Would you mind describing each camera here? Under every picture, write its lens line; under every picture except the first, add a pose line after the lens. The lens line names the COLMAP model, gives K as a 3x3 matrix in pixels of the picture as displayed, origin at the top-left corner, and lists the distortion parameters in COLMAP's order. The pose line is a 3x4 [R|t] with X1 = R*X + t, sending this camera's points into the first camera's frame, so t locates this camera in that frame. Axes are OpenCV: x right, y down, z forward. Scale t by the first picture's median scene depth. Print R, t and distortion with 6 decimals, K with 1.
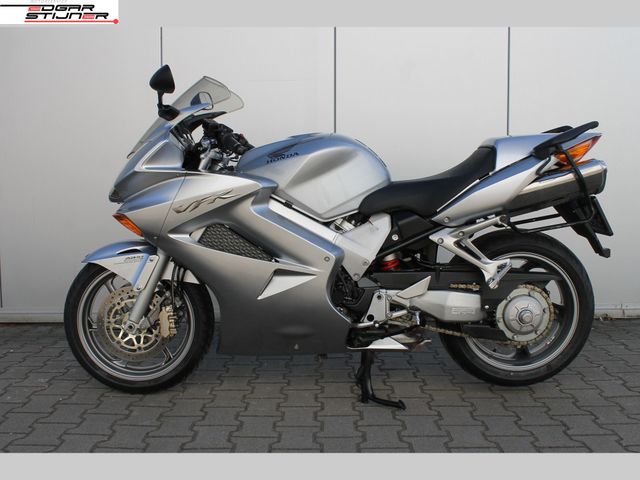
lens RADIAL K [[703.3, 0, 320.3], [0, 703.3, 241.3], [0, 0, 1]] dist [-0.067815, 0.000000]
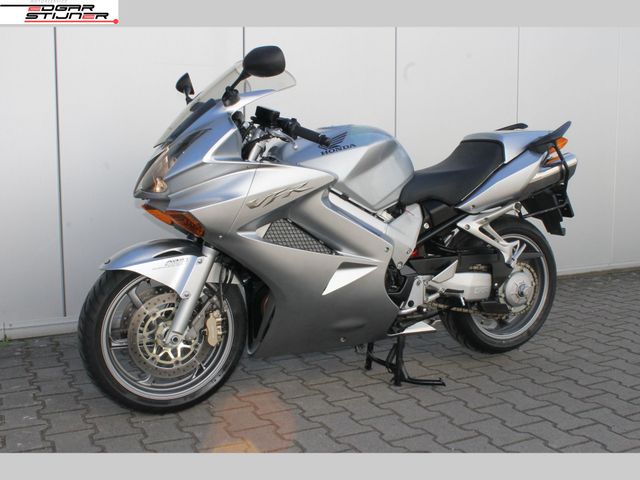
lens RADIAL K [[680.2, 0, 319.5], [0, 680.2, 239.9], [0, 0, 1]] dist [-0.069593, 0.000000]
pose [[0.894197, -0.048840, 0.445001, -0.494802], [0.044087, 0.998806, 0.021031, -0.012937], [-0.445497, 0.000813, 0.895283, 0.155971]]
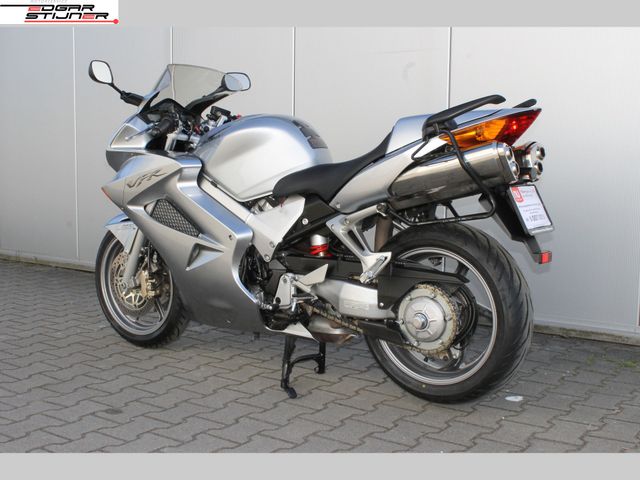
lens RADIAL K [[819.7, 0, 320.5], [0, 819.7, 237.9], [0, 0, 1]] dist [0.005074, 0.000000]
pose [[0.819344, 0.074247, -0.568474, 0.773043], [-0.067395, 0.997177, 0.033103, -0.022019], [0.569327, 0.011189, 0.822035, 0.078716]]
